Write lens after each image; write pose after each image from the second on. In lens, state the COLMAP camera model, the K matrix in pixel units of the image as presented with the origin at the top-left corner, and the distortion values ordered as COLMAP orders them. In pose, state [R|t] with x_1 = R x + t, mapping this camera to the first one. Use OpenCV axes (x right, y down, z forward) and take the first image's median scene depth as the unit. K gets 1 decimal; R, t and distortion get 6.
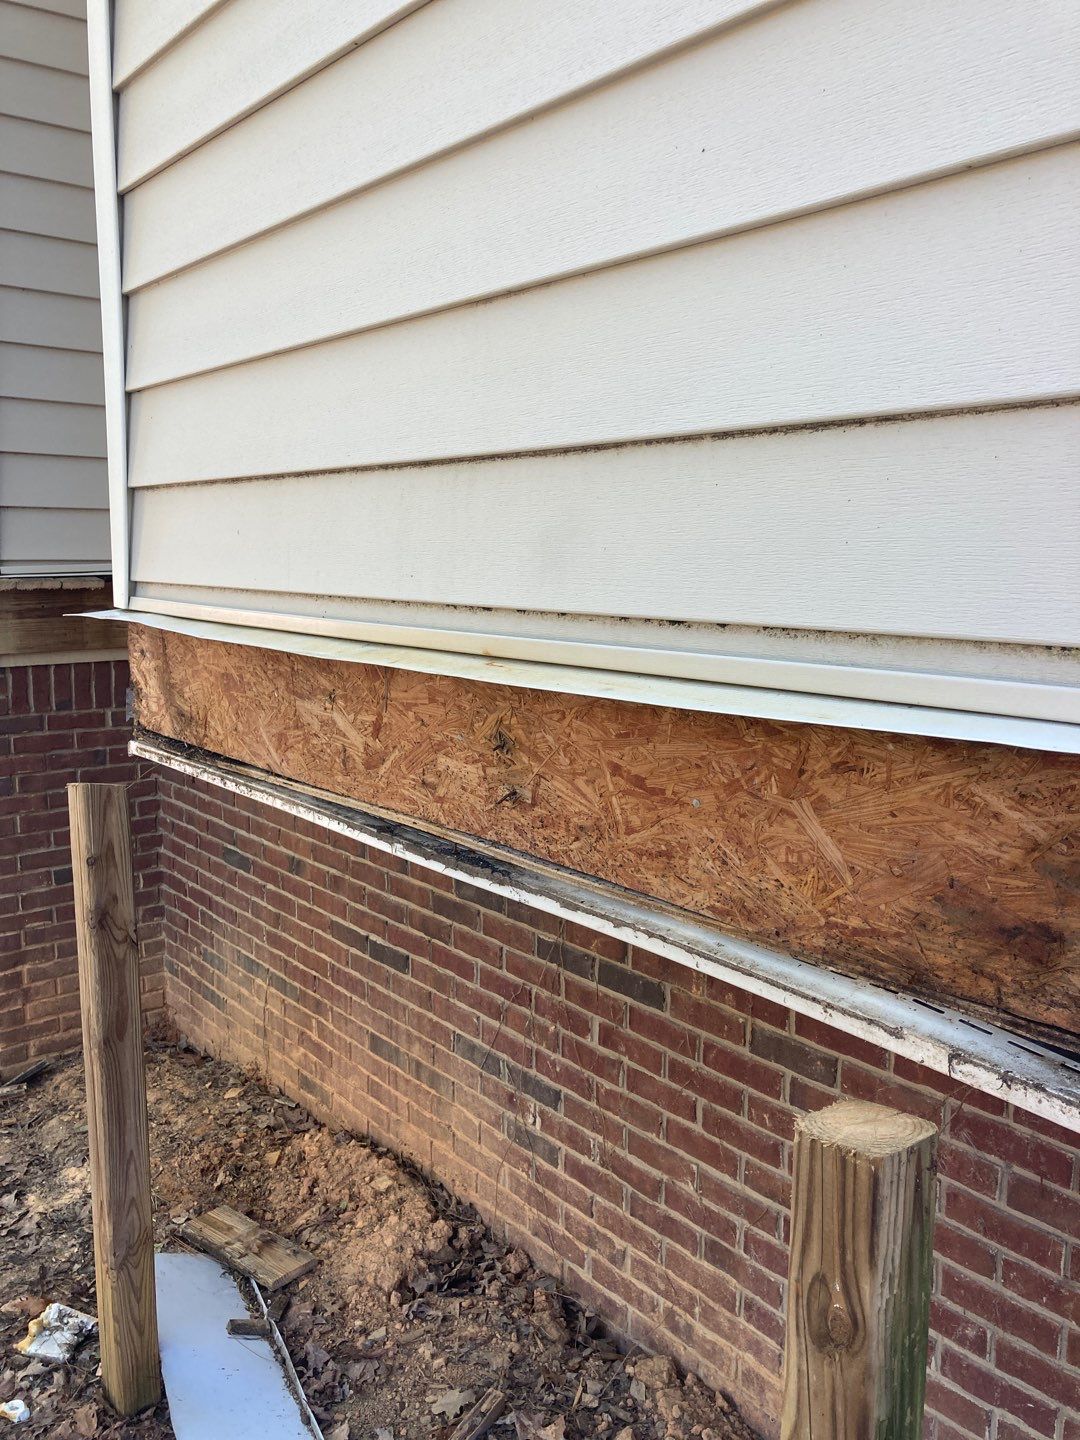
lens RADIAL K [[1196.2, 0, 535.5], [0, 1196.2, 725.8], [0, 0, 1]] dist [0.029414, -0.030111]
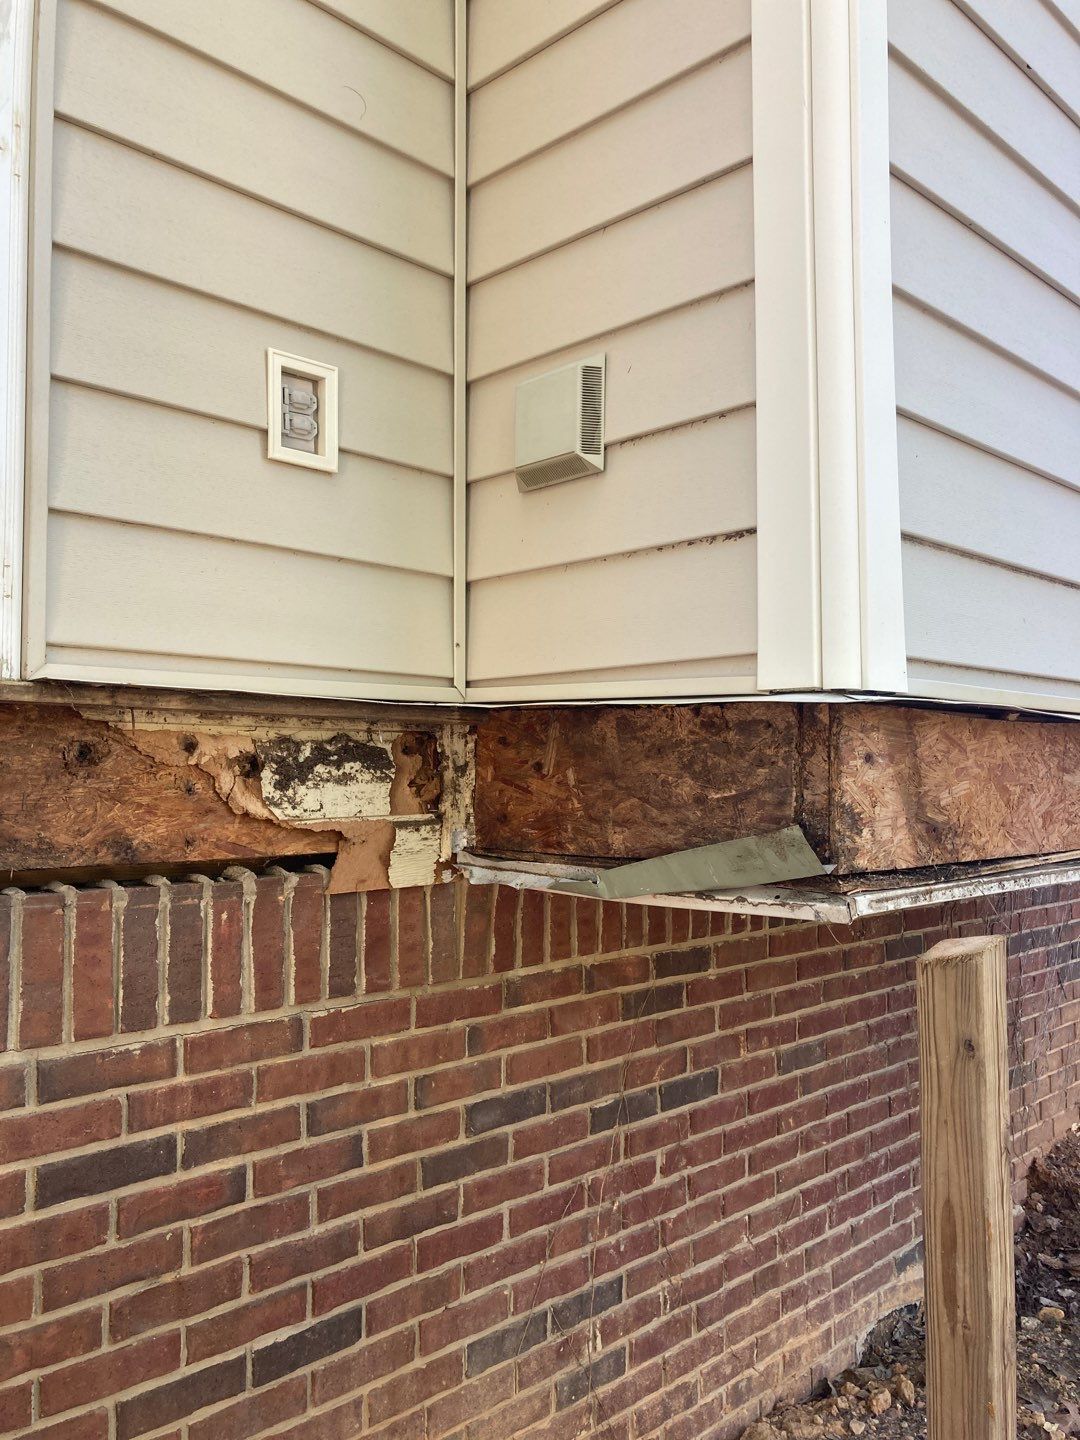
lens RADIAL K [[1196.2, 0, 574.5], [0, 1196.2, 711.2], [0, 0, 1]] dist [0.029414, -0.030111]
pose [[-0.137550, 0.048954, 0.989284, -0.993520], [0.152962, 0.987846, -0.027614, -0.095316], [-0.978613, 0.147525, -0.143366, 1.266510]]
